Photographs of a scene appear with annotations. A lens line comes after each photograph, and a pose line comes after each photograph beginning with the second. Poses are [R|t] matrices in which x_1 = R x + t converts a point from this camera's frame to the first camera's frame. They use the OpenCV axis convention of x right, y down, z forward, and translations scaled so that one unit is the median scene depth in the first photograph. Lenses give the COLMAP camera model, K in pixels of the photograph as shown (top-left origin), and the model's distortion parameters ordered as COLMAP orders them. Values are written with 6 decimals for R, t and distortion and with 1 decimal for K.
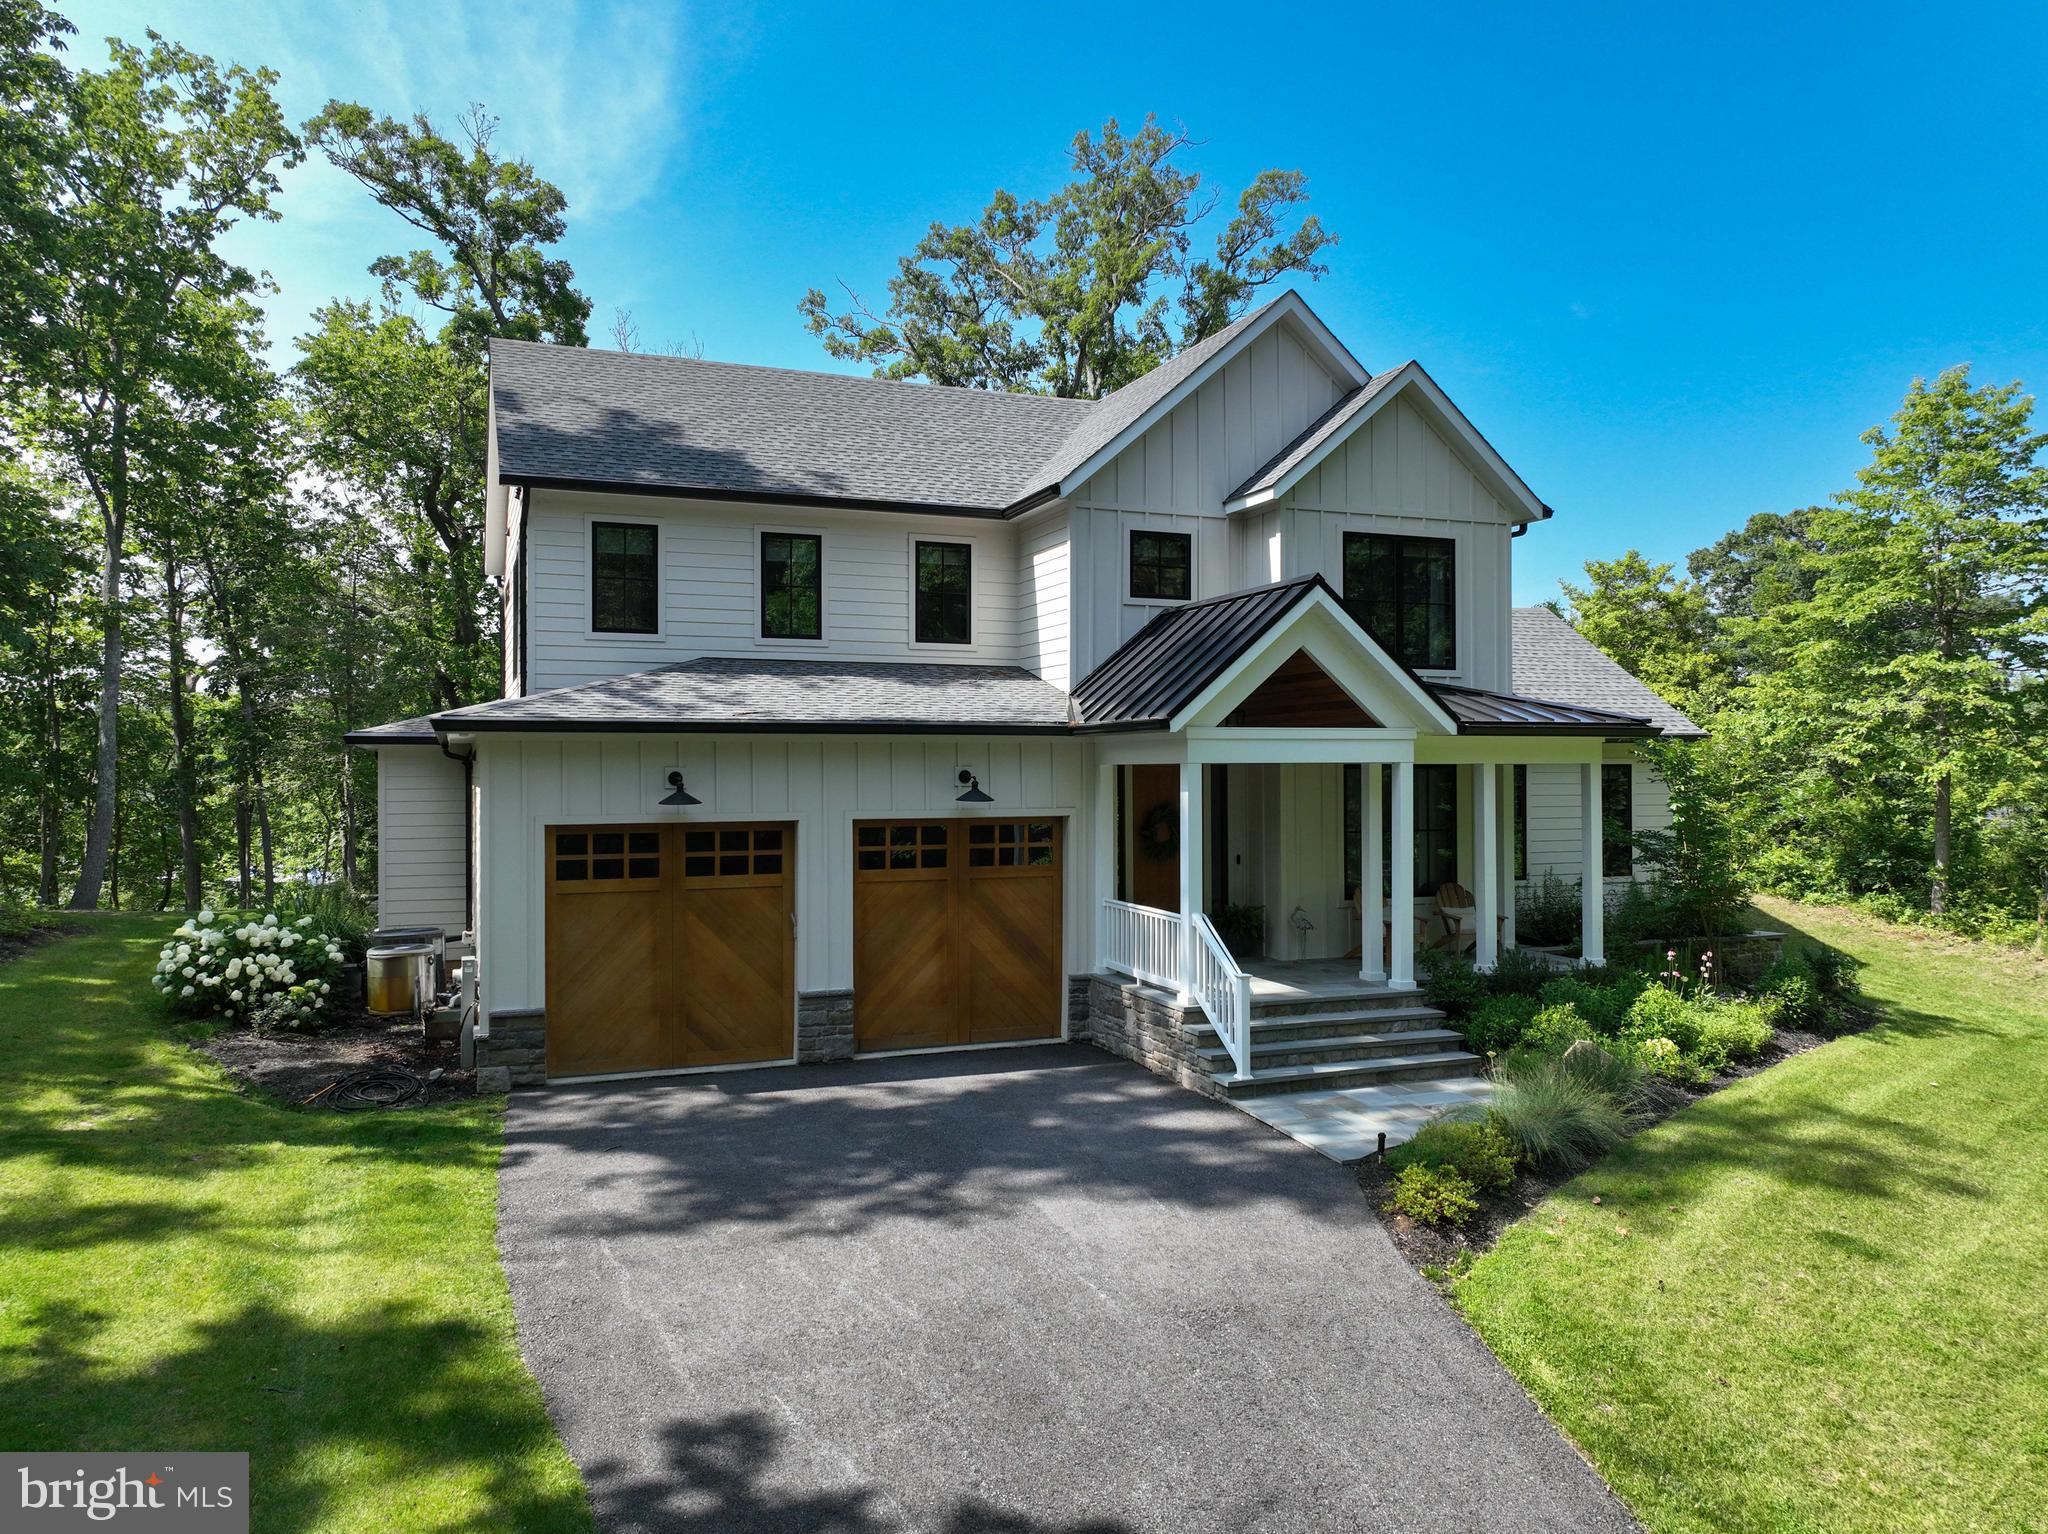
lens RADIAL K [[1434.8, 0, 1027.9], [0, 1434.8, 771.5], [0, 0, 1]] dist [0.004040, 0.006740]
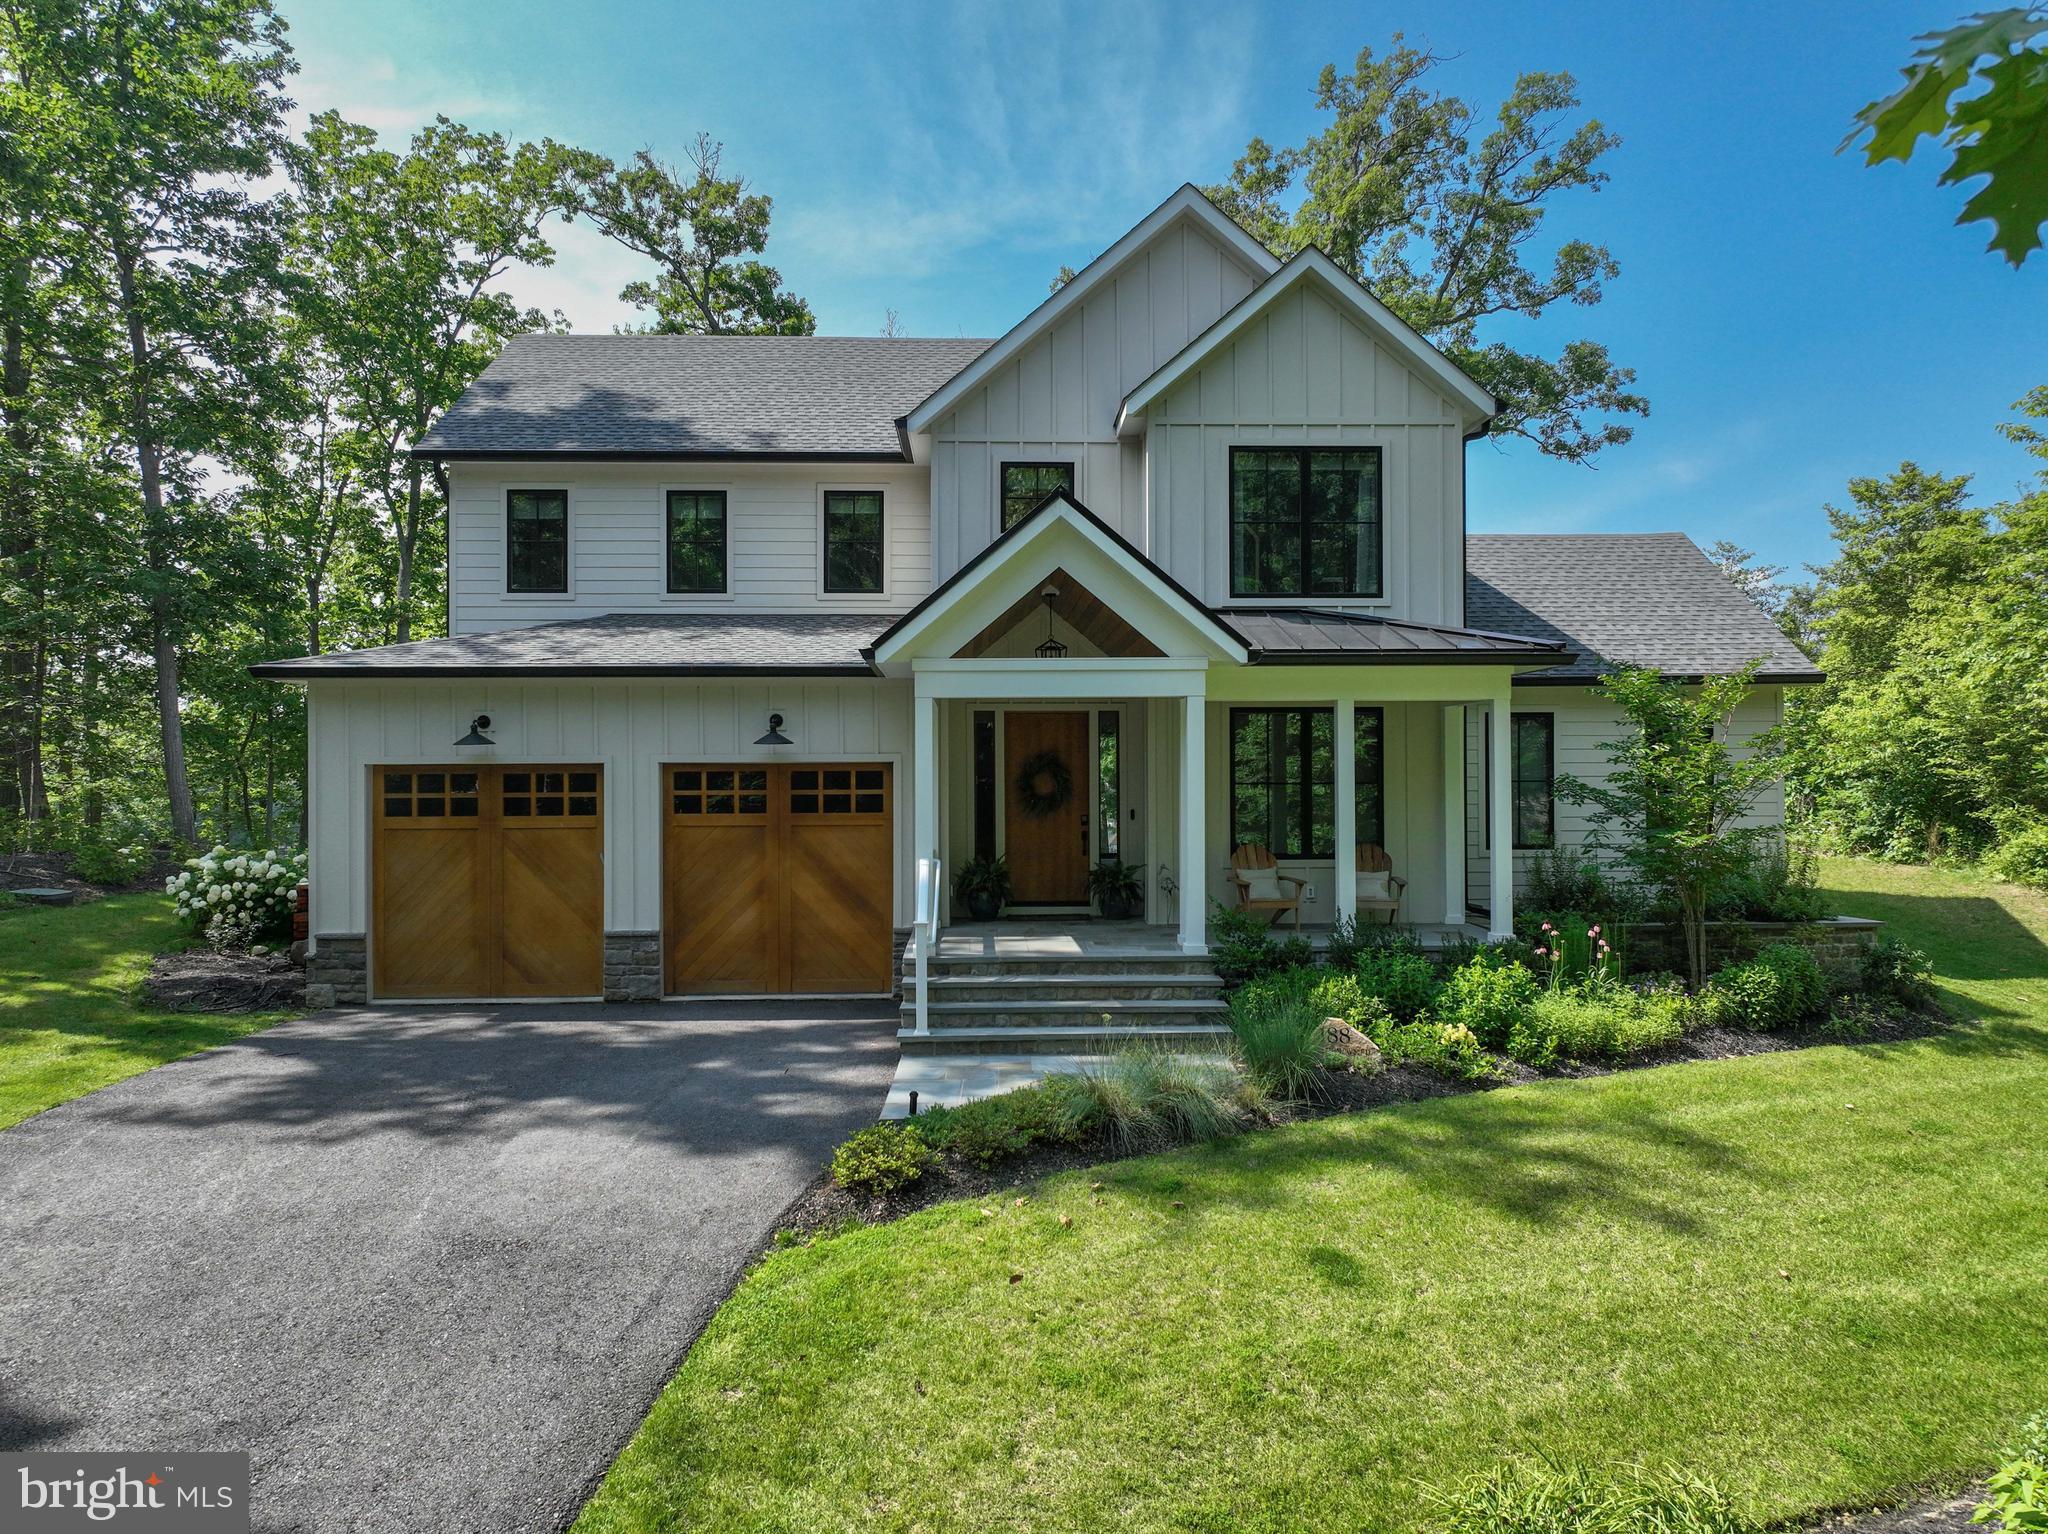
lens RADIAL K [[1434.8, 0, 1031.0], [0, 1434.8, 763.7], [0, 0, 1]] dist [0.004040, 0.006740]
pose [[0.939622, -0.002792, -0.342202, 0.448058], [0.001145, 0.999987, -0.005016, 0.037657], [0.342212, 0.004322, 0.939613, 0.132957]]
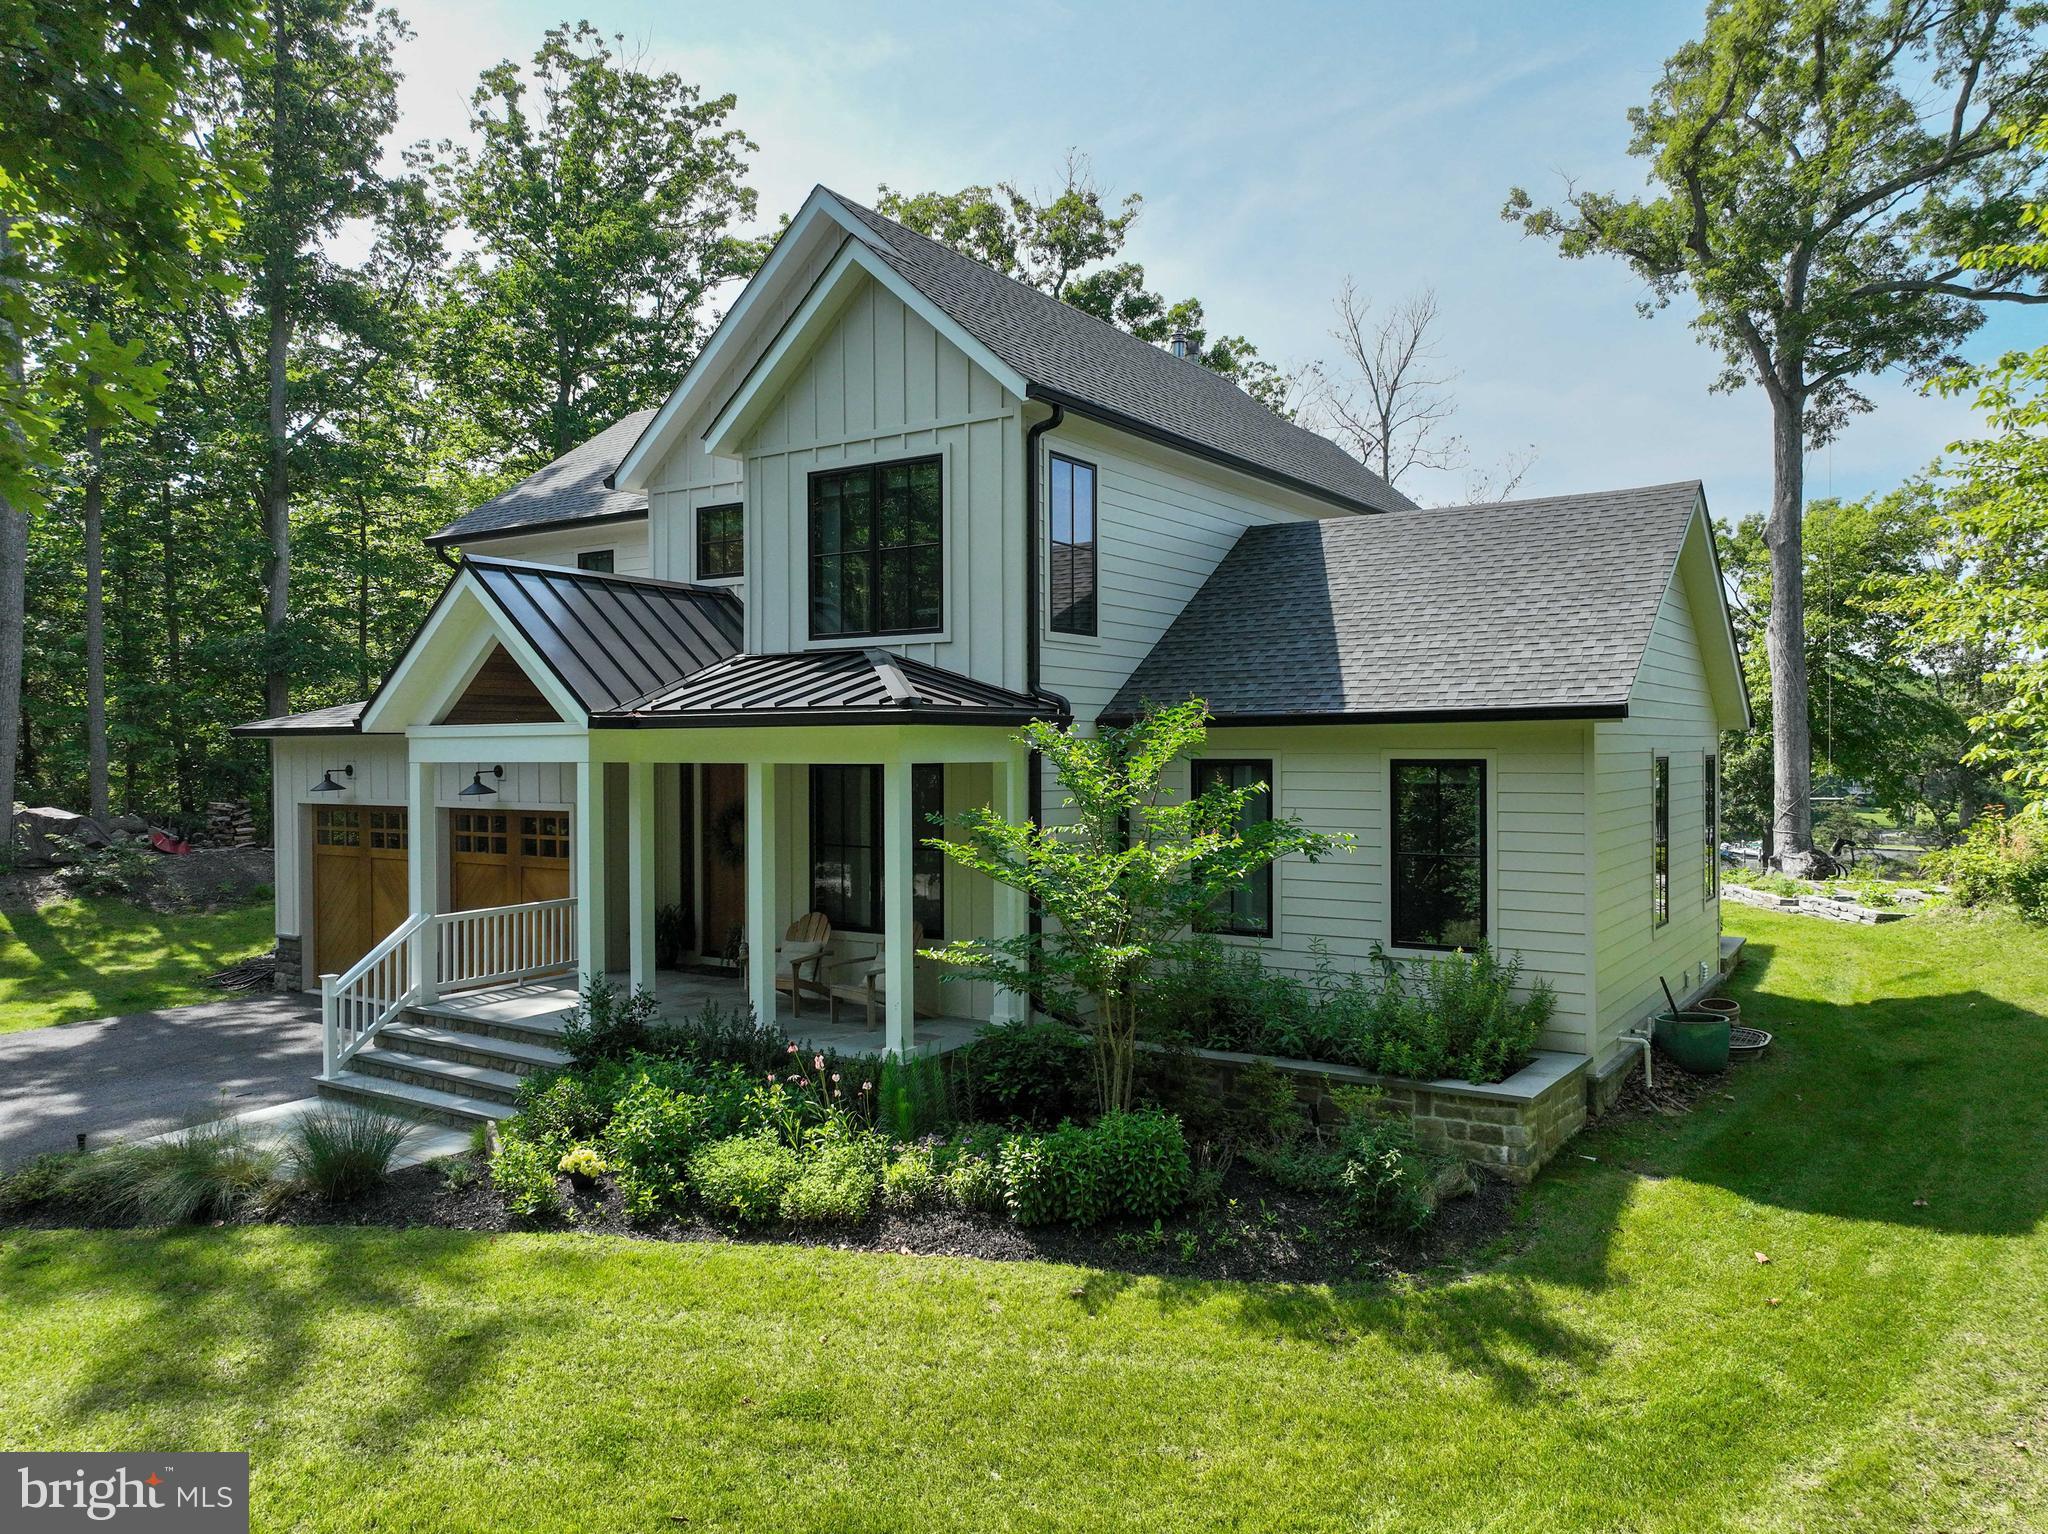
lens RADIAL K [[1434.8, 0, 1032.2], [0, 1434.8, 759.7], [0, 0, 1]] dist [0.004040, 0.006740]
pose [[0.562682, 0.009016, -0.826624, 1.056004], [0.003953, 0.999900, 0.013597, -0.017673], [0.826664, -0.010919, 0.562590, 0.710413]]
